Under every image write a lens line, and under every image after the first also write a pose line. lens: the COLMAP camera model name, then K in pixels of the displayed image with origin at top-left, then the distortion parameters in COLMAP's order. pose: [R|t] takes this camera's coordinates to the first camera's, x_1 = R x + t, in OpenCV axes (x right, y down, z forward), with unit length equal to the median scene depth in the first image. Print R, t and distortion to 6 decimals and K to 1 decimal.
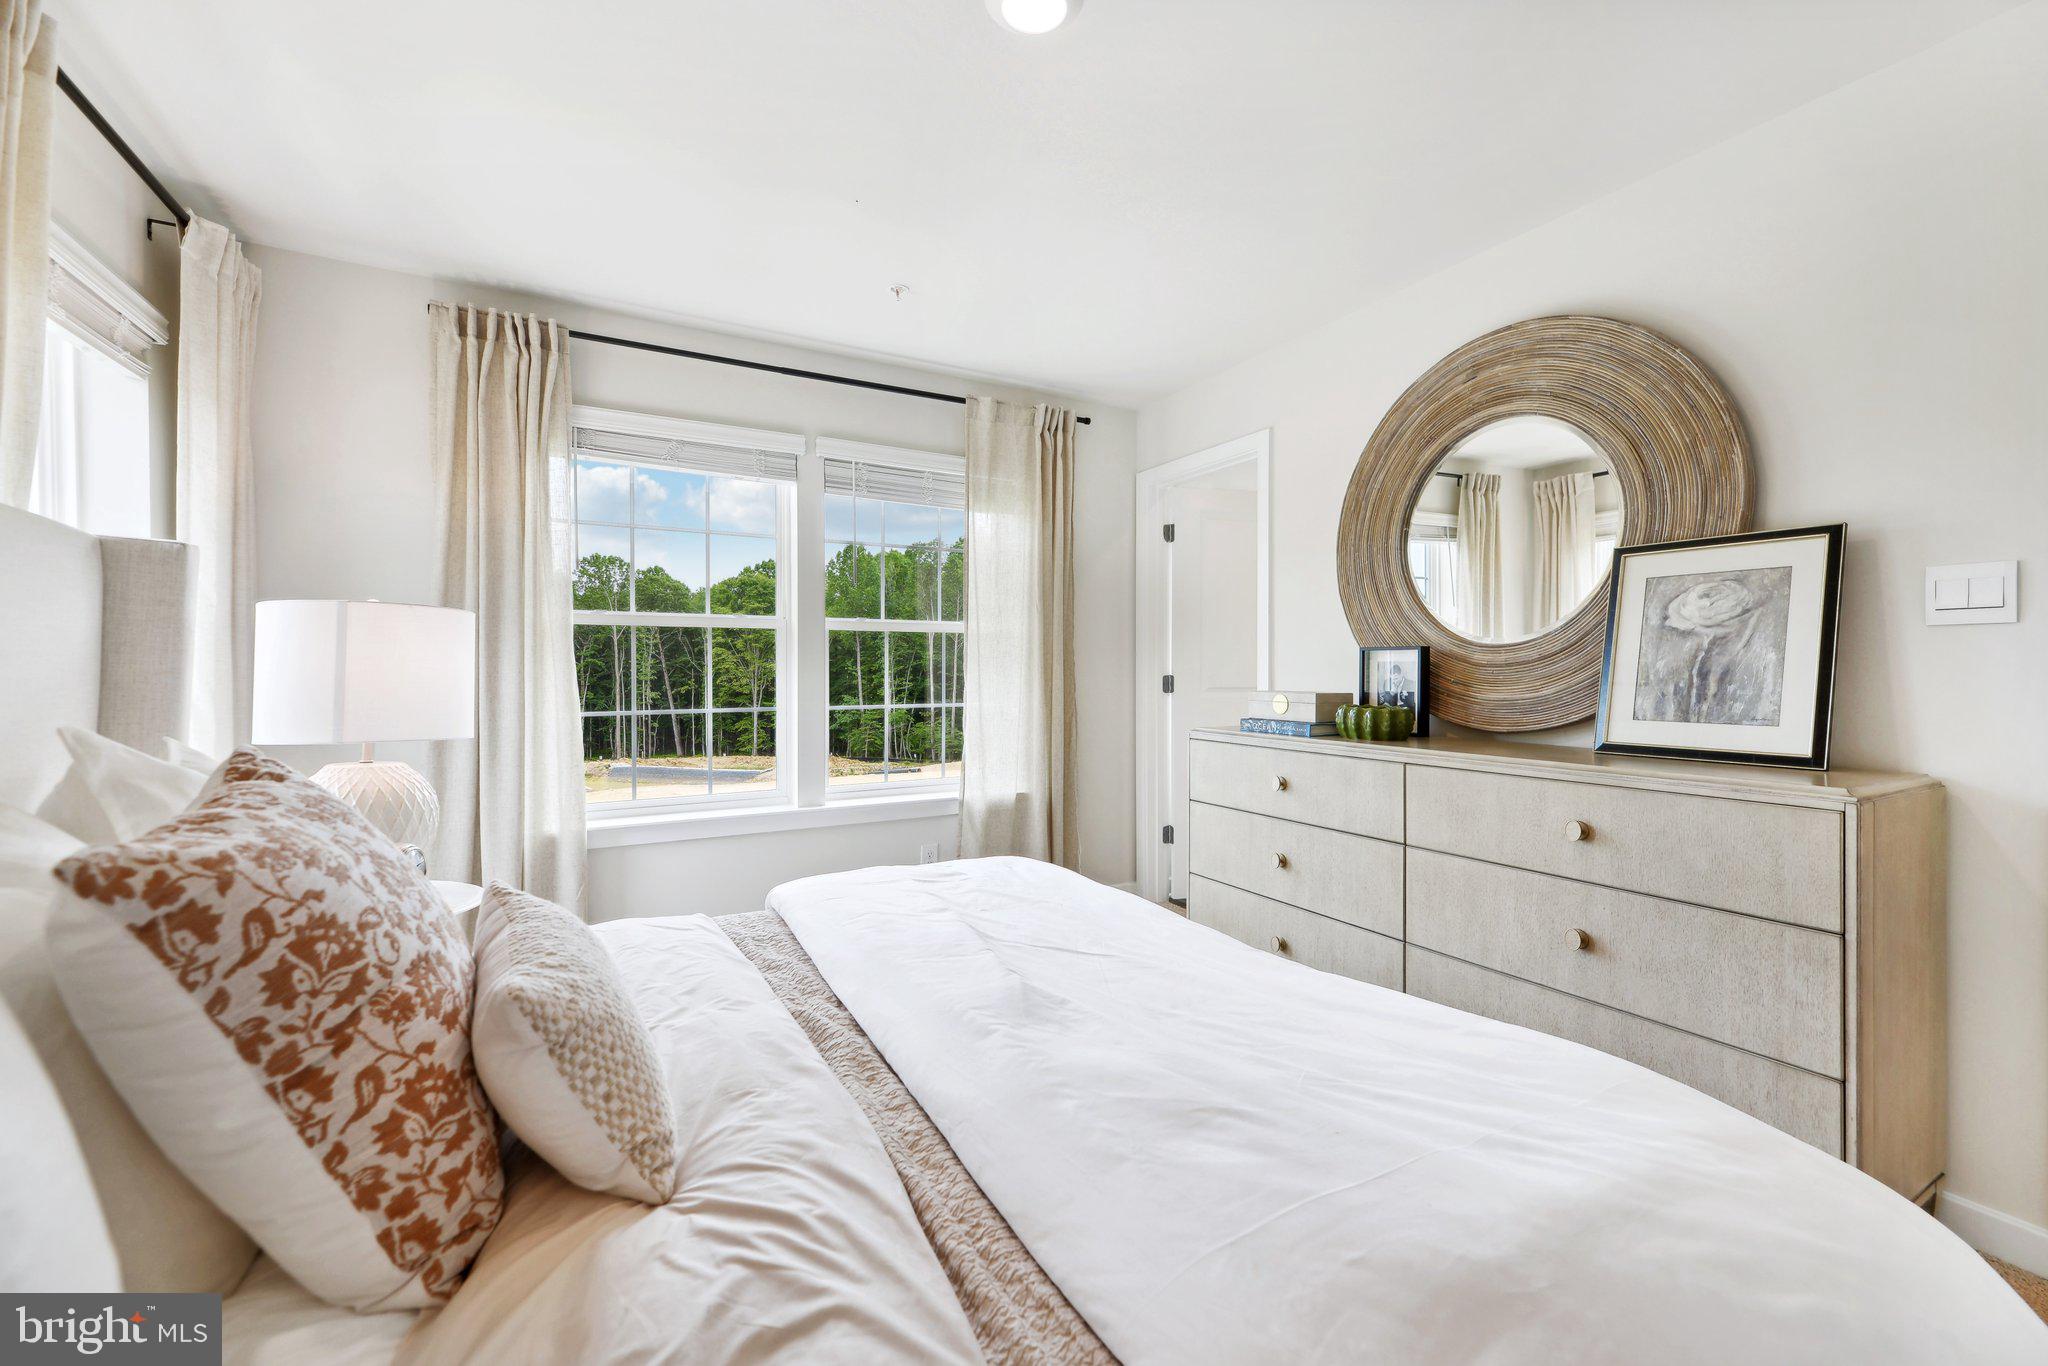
lens RADIAL K [[849.1, 0, 1024.6], [0, 849.1, 666.3], [0, 0, 1]] dist [0.001230, 0.000246]
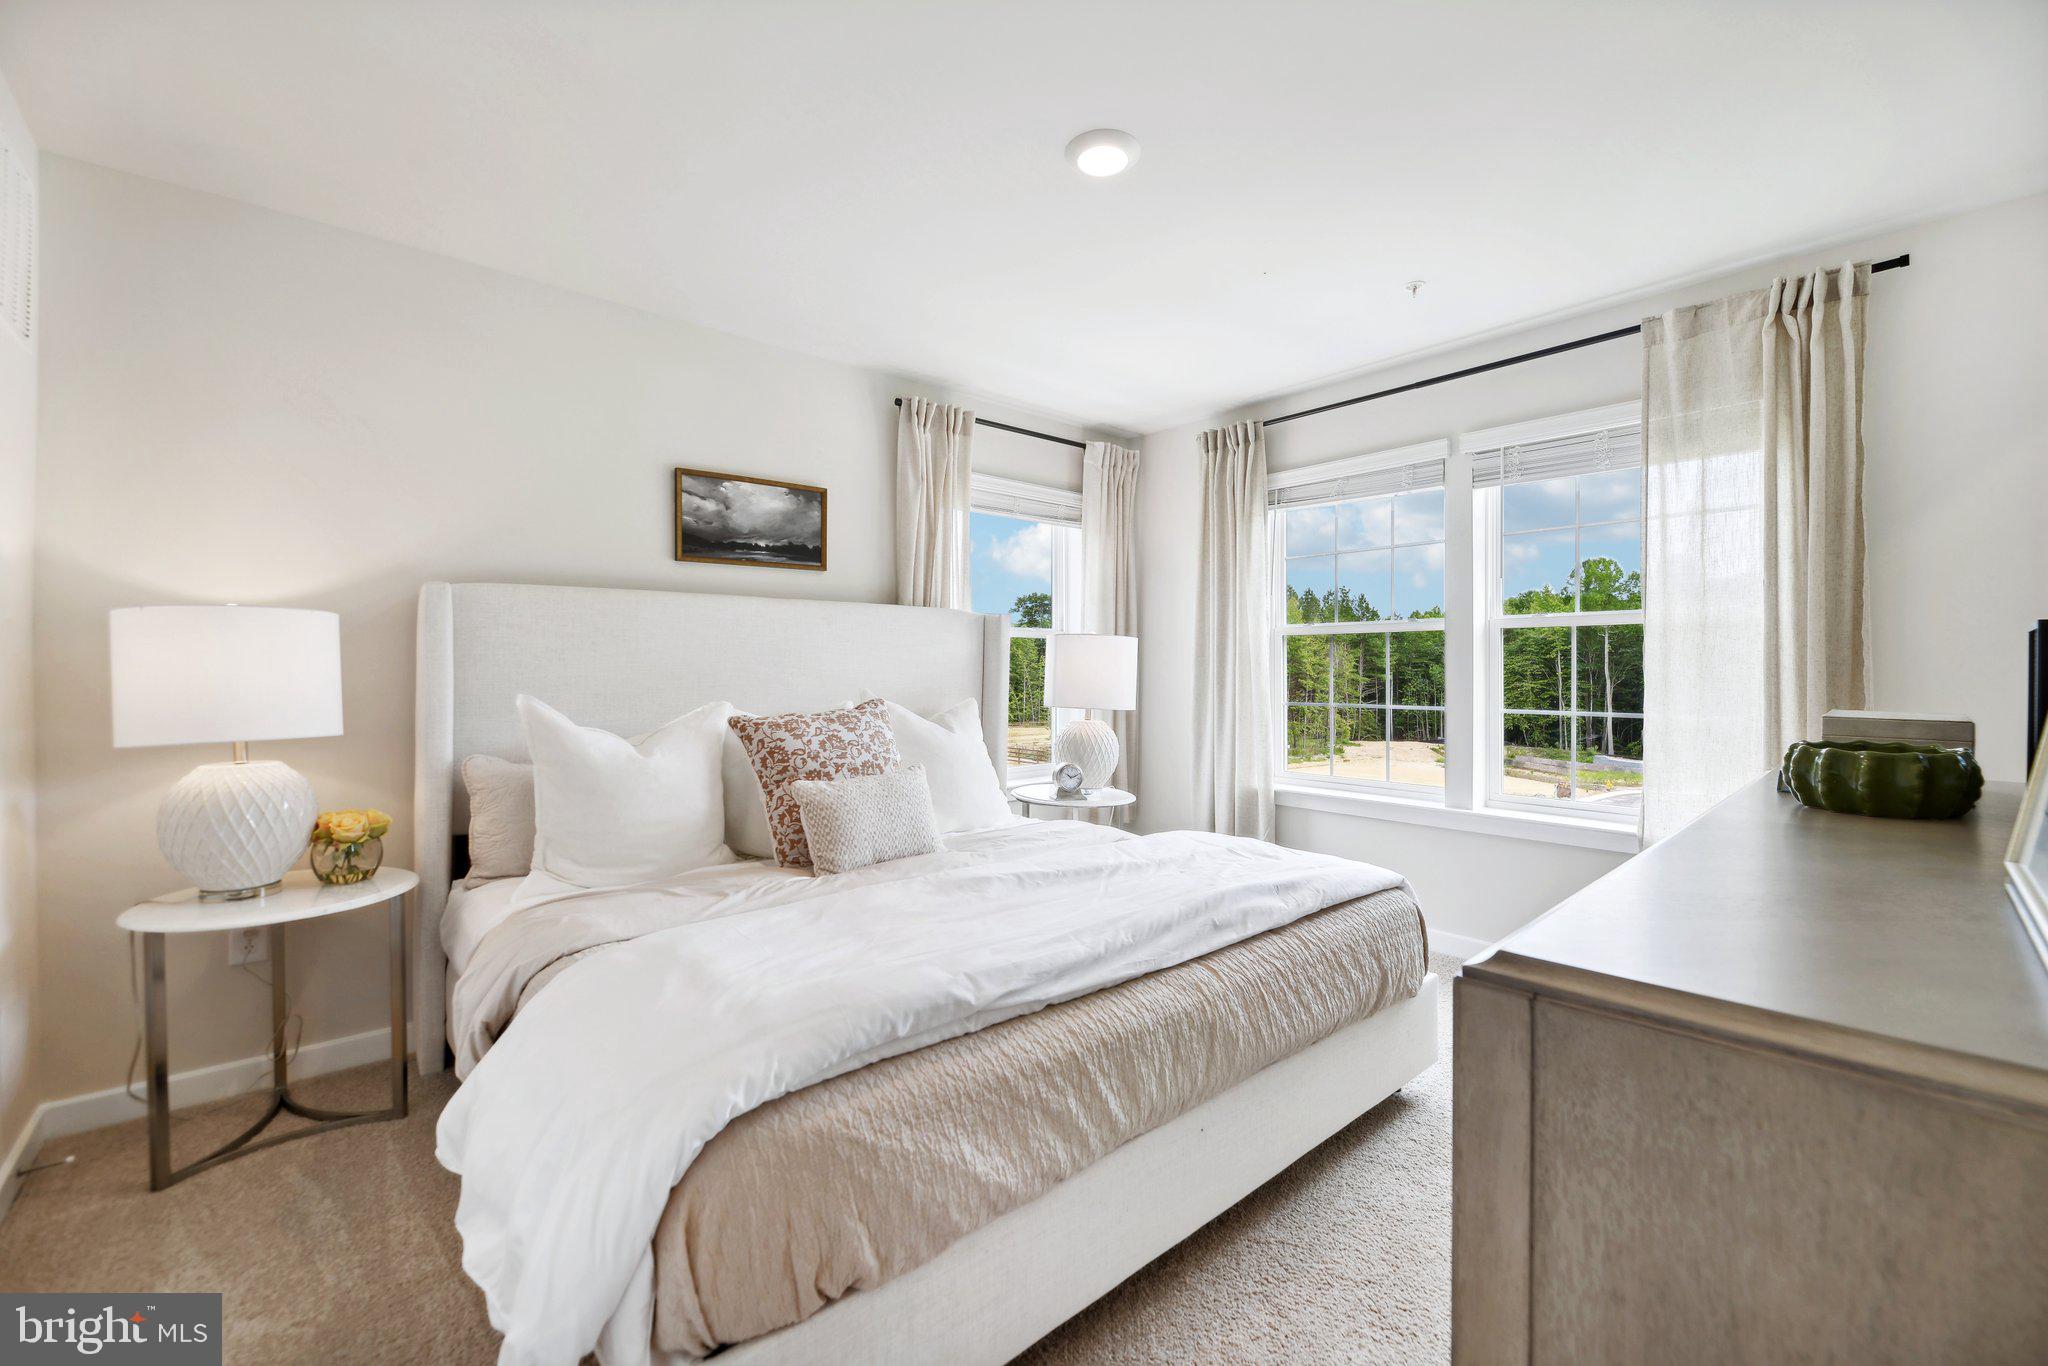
lens RADIAL K [[804.8, 0, 1019.9], [0, 804.8, 671.5], [0, 0, 1]] dist [-0.019290, -0.000227]
pose [[0.197209, 0.004740, -0.980350, 0.531464], [0.002187, 0.999984, 0.005275, -0.000932], [0.980359, -0.003184, 0.197196, 0.293213]]
